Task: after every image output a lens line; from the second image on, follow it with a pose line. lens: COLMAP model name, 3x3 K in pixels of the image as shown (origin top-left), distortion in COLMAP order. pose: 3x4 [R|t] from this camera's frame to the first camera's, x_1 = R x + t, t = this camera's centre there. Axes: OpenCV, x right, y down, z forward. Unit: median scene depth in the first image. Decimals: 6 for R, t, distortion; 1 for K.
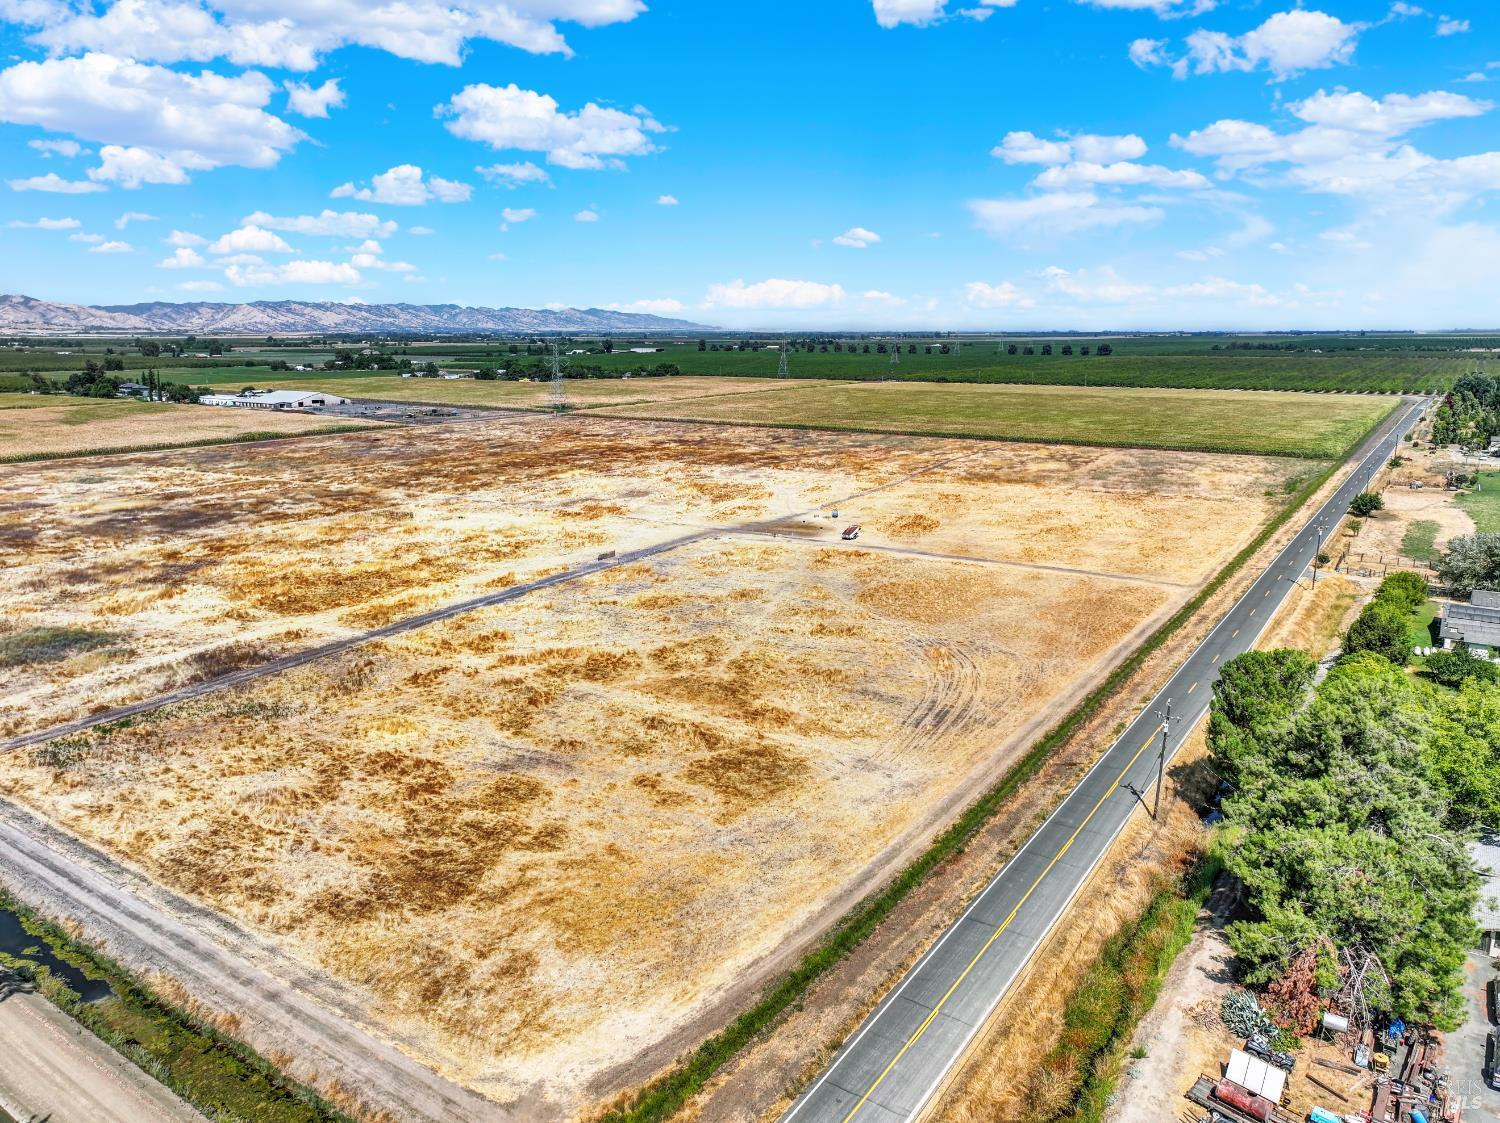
lens RADIAL K [[1042.2, 0, 751.6], [0, 1042.2, 566.3], [0, 0, 1]] dist [0.000000, 0.013574]
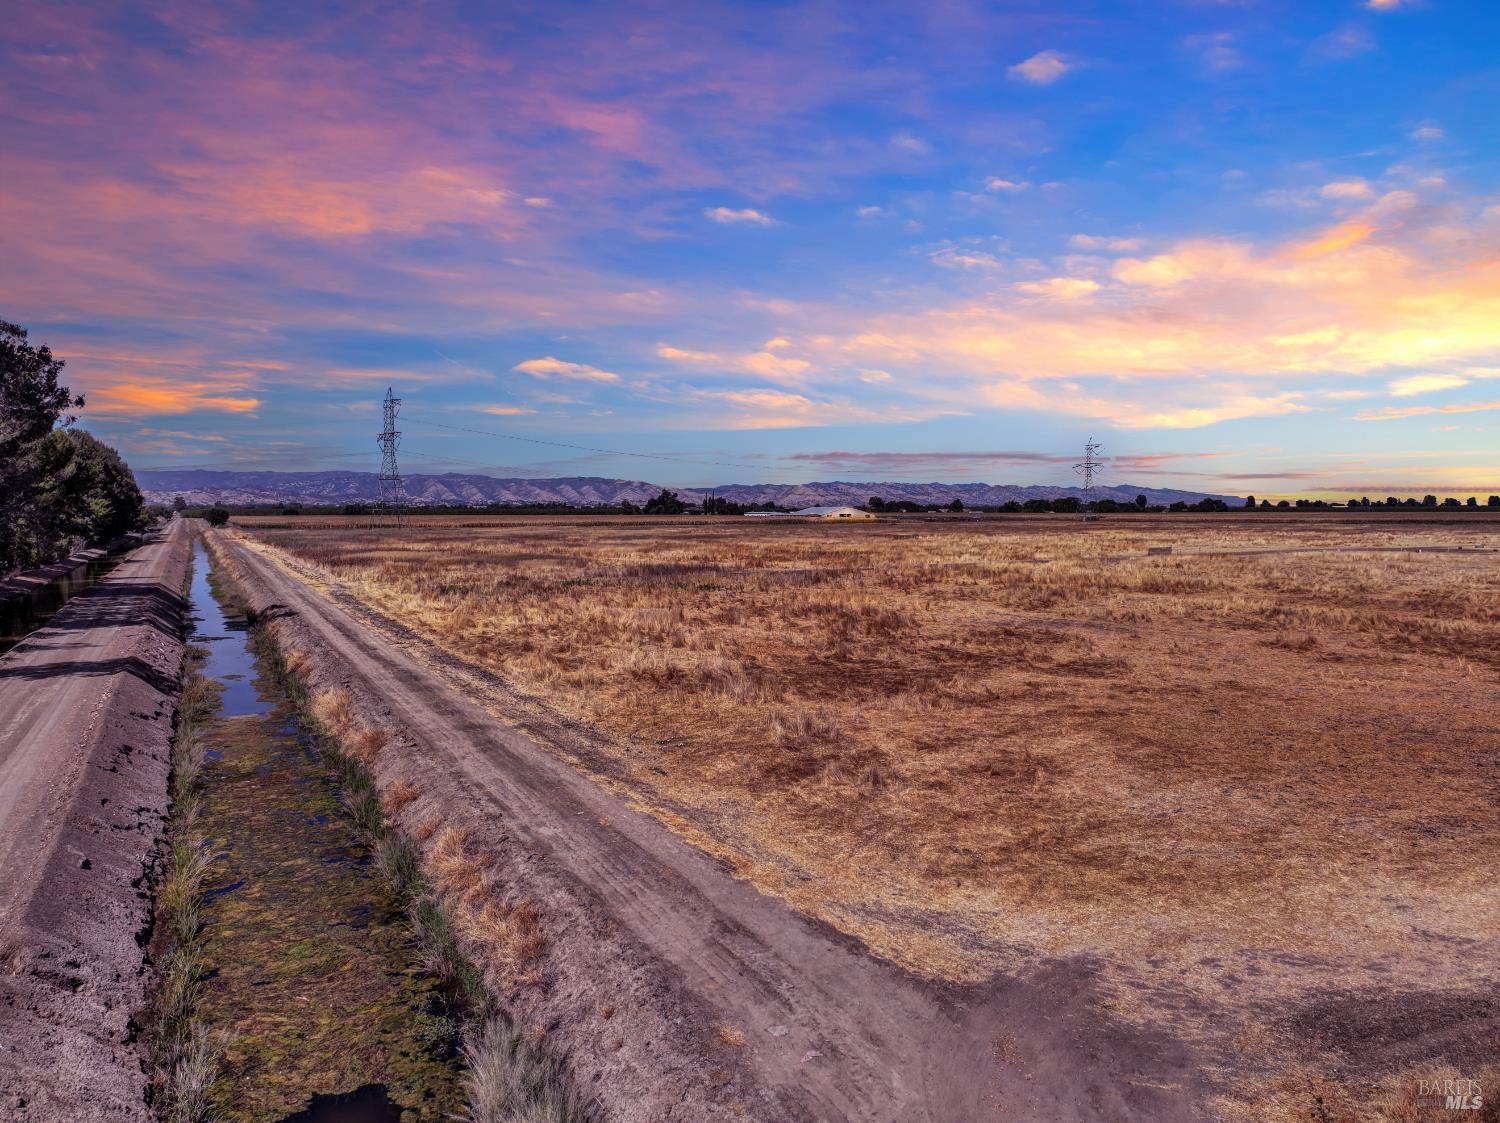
lens RADIAL K [[1042.2, 0, 754.9], [0, 1042.2, 559.5], [0, 0, 1]] dist [0.000000, 0.013574]
pose [[0.884201, 0.014024, -0.466896, -0.073839], [-0.095469, 0.983875, -0.151247, 0.209955], [0.457247, 0.178307, 0.871282, 0.343735]]
